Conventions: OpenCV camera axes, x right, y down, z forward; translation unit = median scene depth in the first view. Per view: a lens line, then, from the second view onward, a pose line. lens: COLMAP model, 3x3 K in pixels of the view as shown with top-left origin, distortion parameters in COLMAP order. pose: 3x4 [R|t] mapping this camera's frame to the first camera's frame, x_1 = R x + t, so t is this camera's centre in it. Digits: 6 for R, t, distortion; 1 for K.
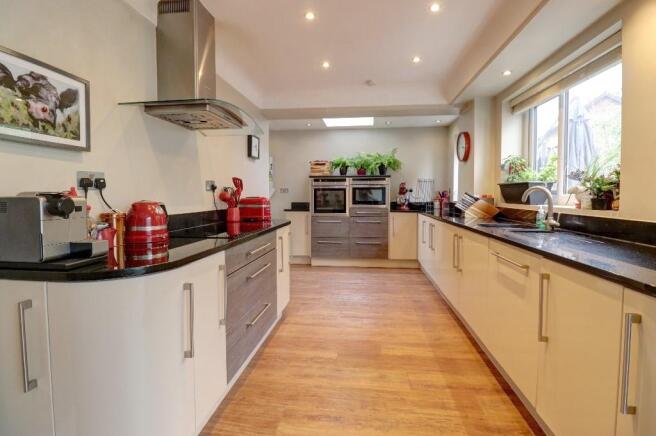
lens RADIAL K [[308.3, 0, 329.6], [0, 308.3, 204.3], [0, 0, 1]] dist [-0.001358, -0.011959]
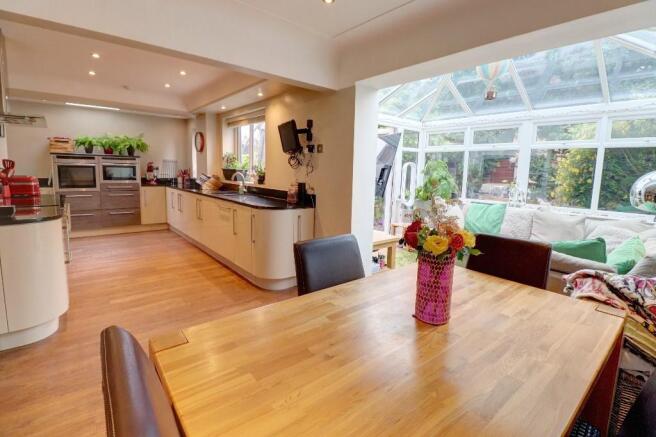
lens RADIAL K [[308.8, 0, 334.0], [0, 308.8, 205.7], [0, 0, 1]] dist [0.002372, -0.013185]
pose [[0.678892, -0.063792, 0.731461, -0.283143], [-0.004869, 0.995806, 0.091365, -0.021798], [-0.734222, -0.065589, 0.675734, -0.608337]]
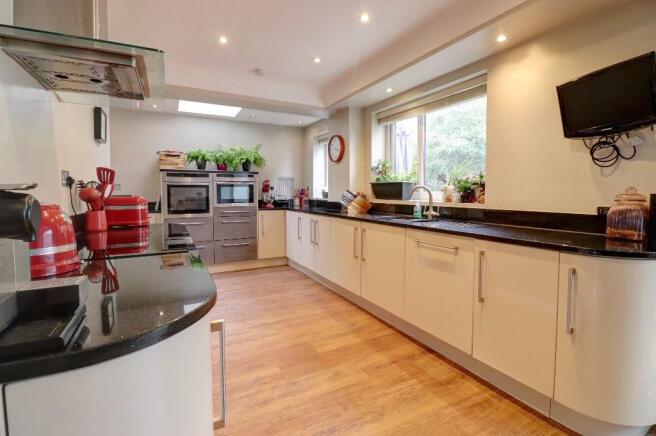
lens RADIAL K [[308.8, 0, 334.0], [0, 308.8, 205.2], [0, 0, 1]] dist [0.002372, -0.013185]
pose [[0.817649, -0.024135, 0.575211, -0.250929], [0.018361, 0.999706, 0.015848, -0.002697], [-0.575425, -0.002396, 0.817851, 0.115895]]
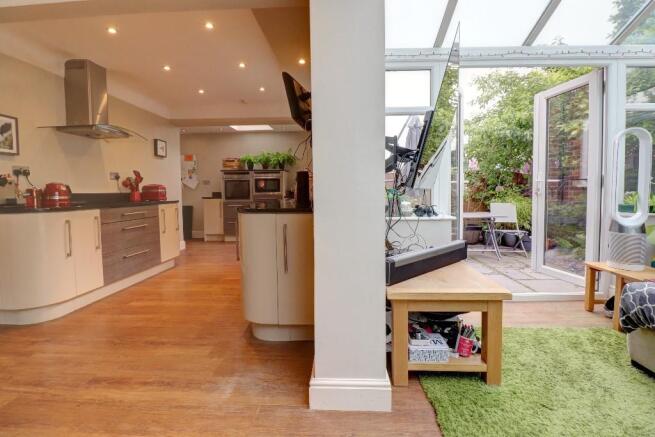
lens RADIAL K [[307.9, 0, 329.1], [0, 307.9, 204.8], [0, 0, 1]] dist [-0.001358, -0.011959]
pose [[0.997298, -0.014129, 0.072091, 0.443875], [0.013185, 0.999821, 0.013555, 0.059712], [-0.072270, -0.012568, 0.997306, -0.452301]]
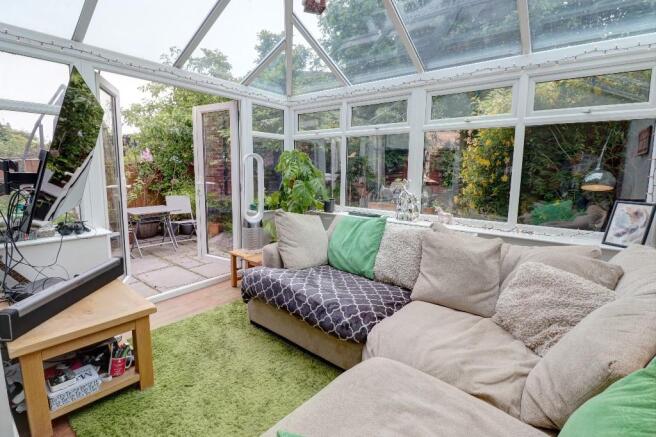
lens RADIAL K [[307.4, 0, 335.4], [0, 307.4, 205.6], [0, 0, 1]] dist [0.000186, -0.011588]
pose [[0.521530, -0.091445, 0.848319, 0.474051], [0.012248, 0.994940, 0.099721, -0.027938], [-0.853145, -0.041617, 0.520011, -0.559415]]
